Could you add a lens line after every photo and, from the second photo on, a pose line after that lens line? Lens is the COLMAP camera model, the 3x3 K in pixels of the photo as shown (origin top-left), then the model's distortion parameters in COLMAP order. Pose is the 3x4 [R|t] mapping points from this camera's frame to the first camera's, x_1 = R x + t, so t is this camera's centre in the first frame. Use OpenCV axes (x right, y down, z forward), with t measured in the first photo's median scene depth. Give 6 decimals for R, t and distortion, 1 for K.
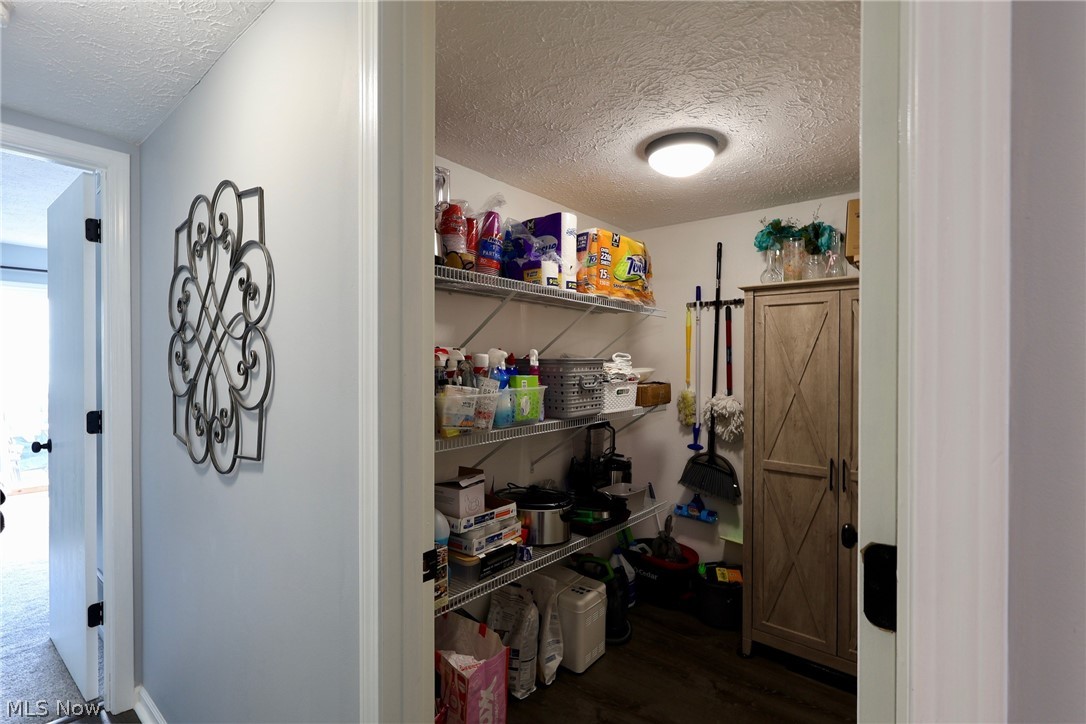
lens RADIAL K [[500.3, 0, 538.4], [0, 500.3, 363.8], [0, 0, 1]] dist [-0.003078, 0.000269]
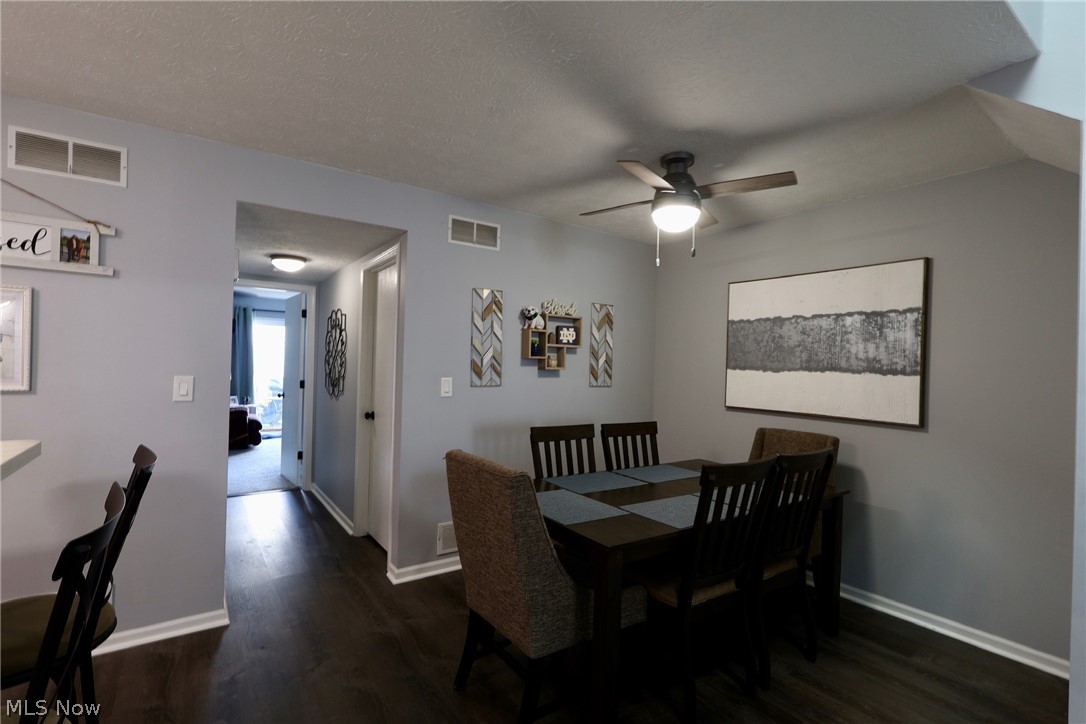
lens RADIAL K [[500.3, 0, 544.1], [0, 500.3, 363.8], [0, 0, 1]] dist [-0.003078, 0.000269]
pose [[0.965143, 0.021996, -0.260797, 1.406818], [-0.025715, 0.999610, -0.010854, 0.000780], [0.260457, 0.017182, 0.965333, -1.660699]]
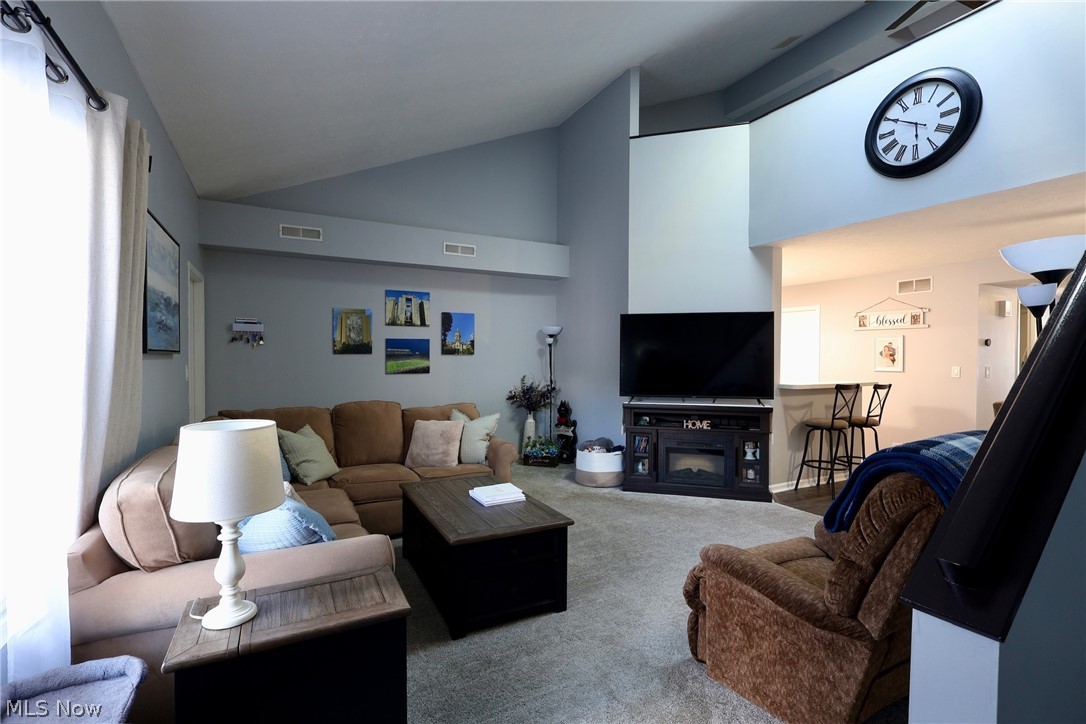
lens RADIAL K [[500.3, 0, 540.6], [0, 500.3, 364.0], [0, 0, 1]] dist [-0.003078, 0.000269]
pose [[-0.381313, 0.010470, -0.924387, 4.504321], [-0.013343, 0.999769, 0.016828, 0.010197], [0.924350, 0.018751, -0.381086, -1.840515]]
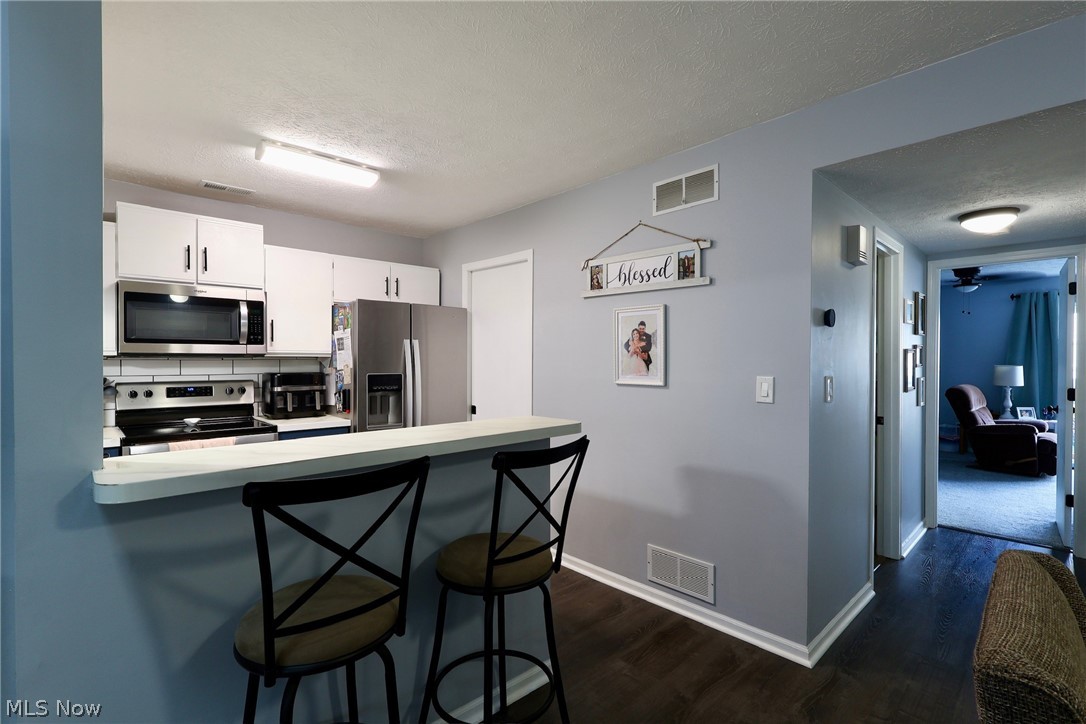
lens RADIAL K [[500.3, 0, 542.6], [0, 500.3, 364.2], [0, 0, 1]] dist [-0.003078, 0.000269]
pose [[-0.124308, 0.009622, -0.992197, 1.469032], [-0.008874, 0.999902, 0.010809, 0.005593], [0.992204, 0.010148, -0.124210, -0.877606]]
